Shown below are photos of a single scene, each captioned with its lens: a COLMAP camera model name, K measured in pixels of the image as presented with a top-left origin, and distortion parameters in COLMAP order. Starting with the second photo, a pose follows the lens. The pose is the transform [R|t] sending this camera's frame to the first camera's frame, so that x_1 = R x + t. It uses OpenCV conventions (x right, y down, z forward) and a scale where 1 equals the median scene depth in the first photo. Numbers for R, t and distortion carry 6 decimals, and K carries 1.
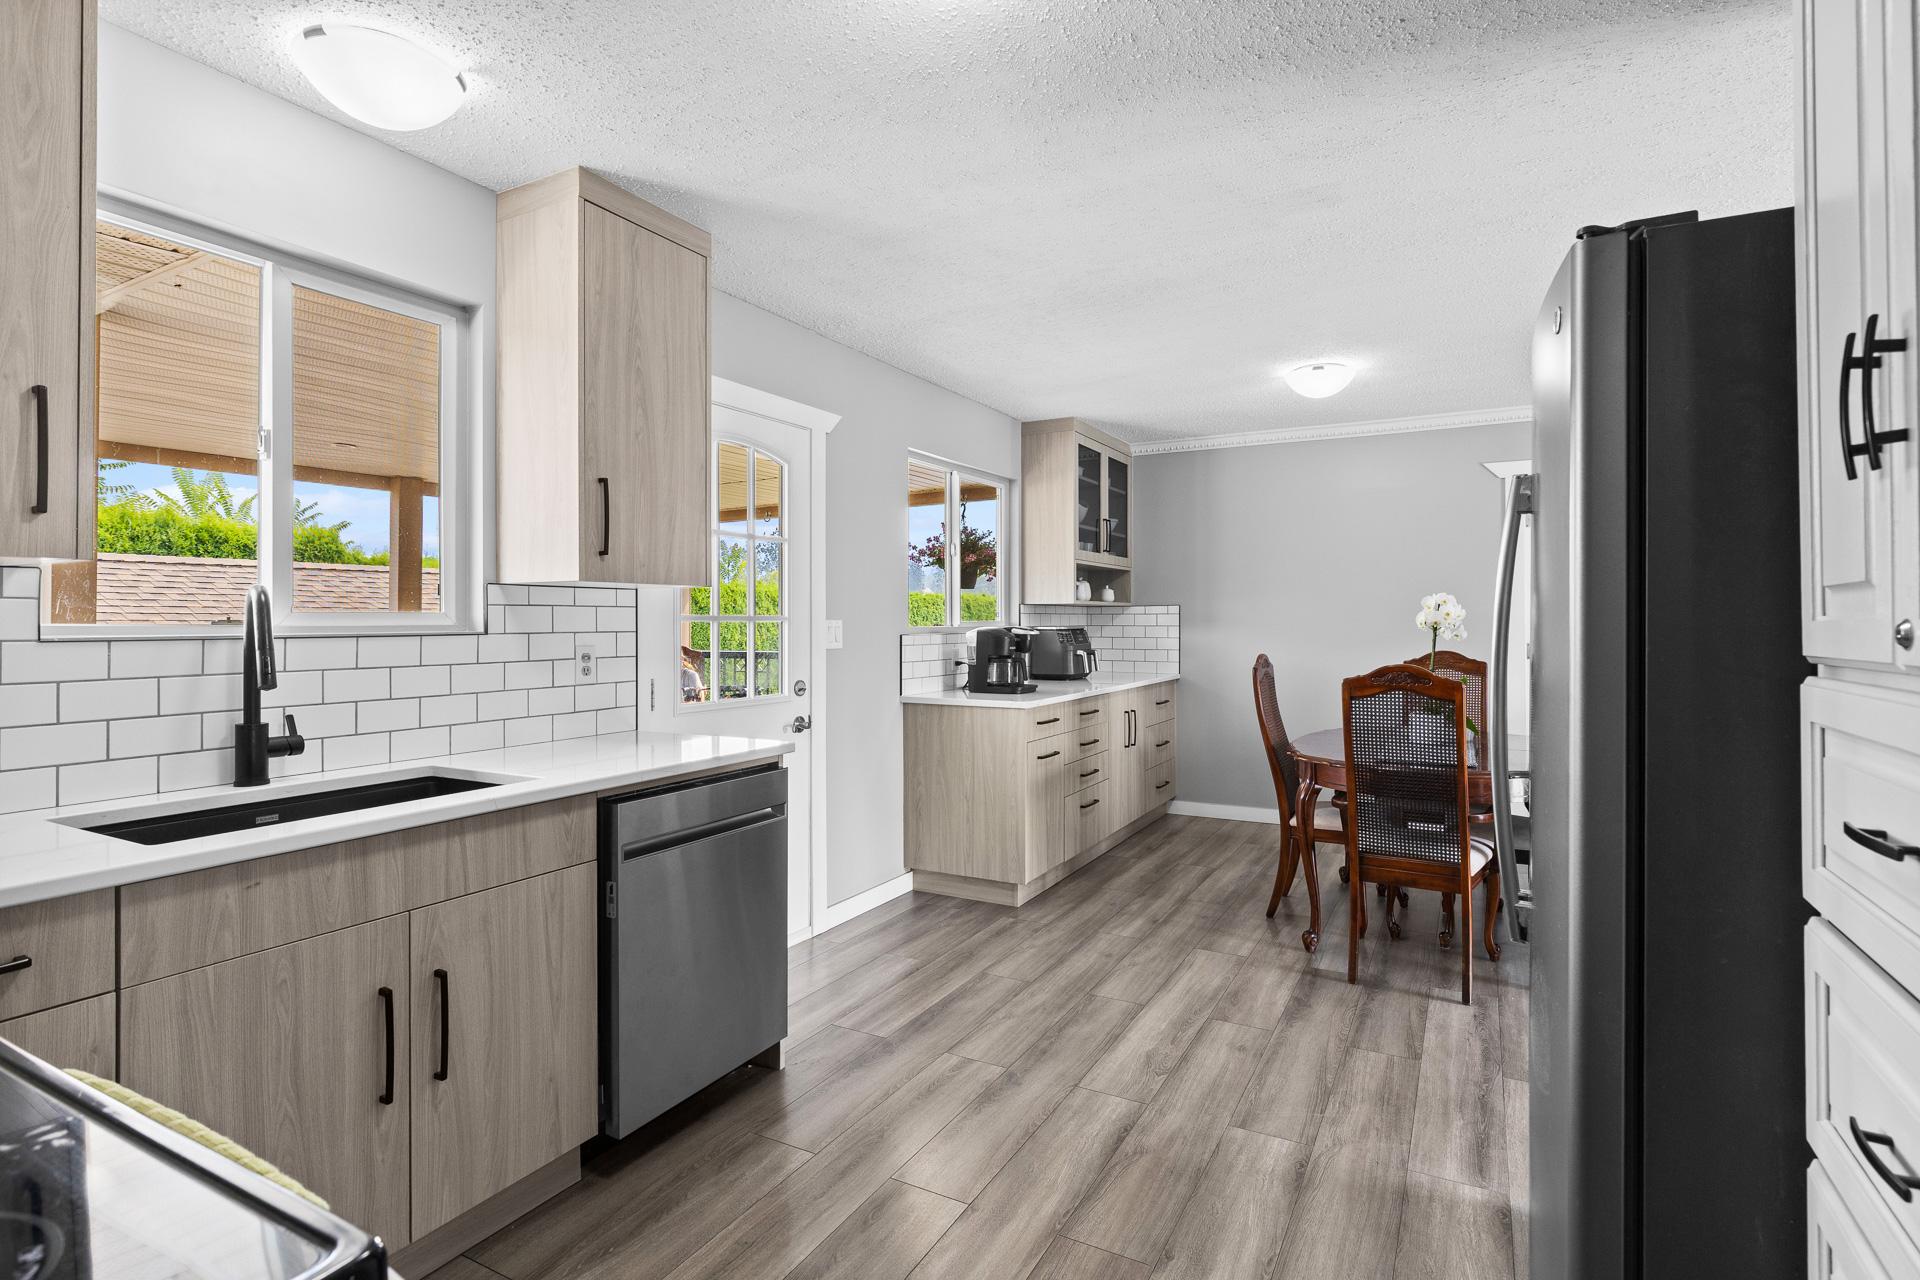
lens RADIAL K [[936.3, 0, 963.3], [0, 936.3, 625.6], [0, 0, 1]] dist [-0.021536, -0.000573]
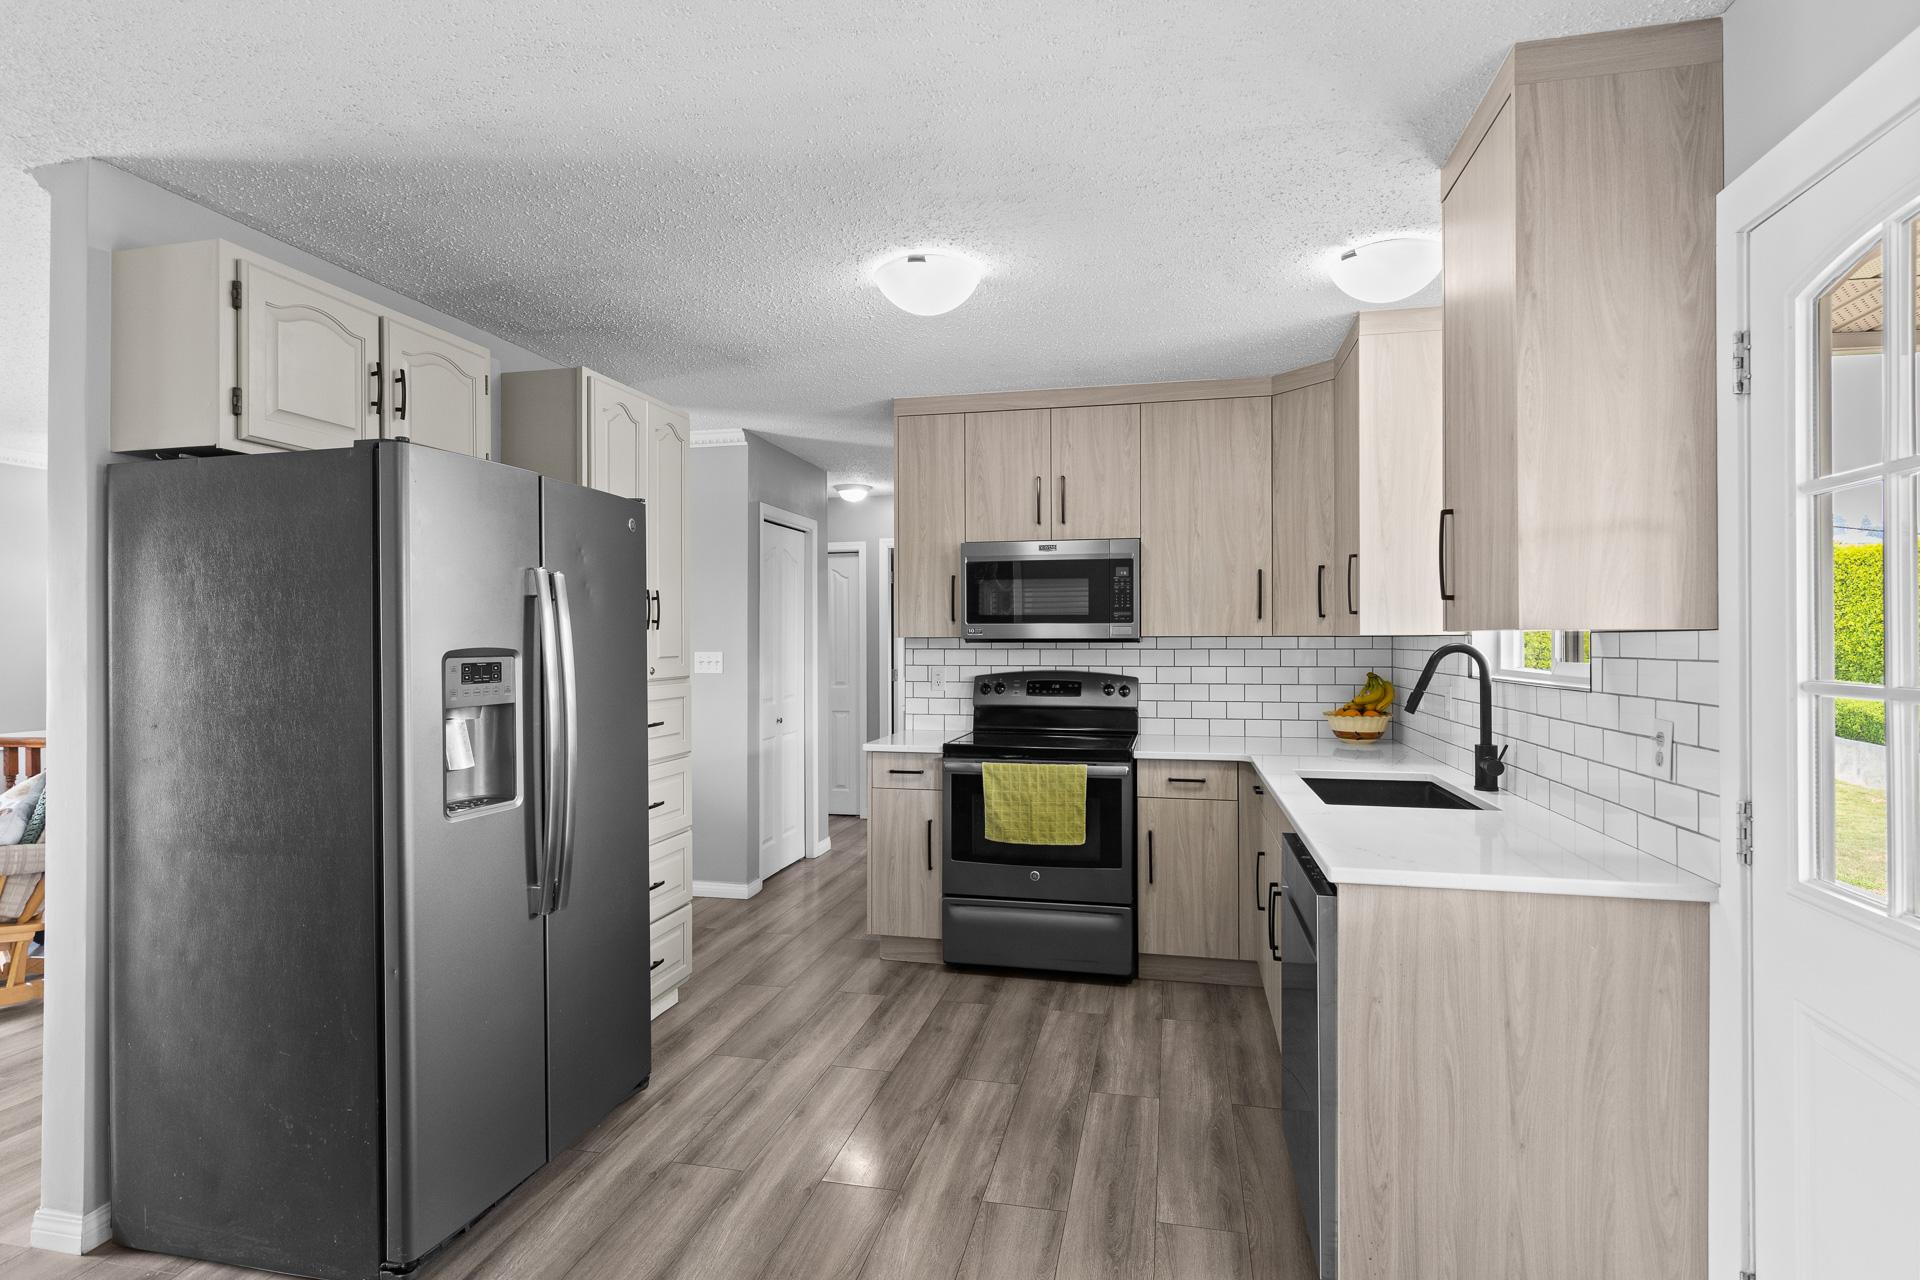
lens RADIAL K [[936.3, 0, 951.5], [0, 936.3, 641.5], [0, 0, 1]] dist [-0.021536, -0.000573]
pose [[-0.962398, 0.018106, -0.271039, 0.334340], [0.018159, 0.999832, 0.002312, -0.049963], [0.271035, -0.002696, -0.962566, 2.088932]]
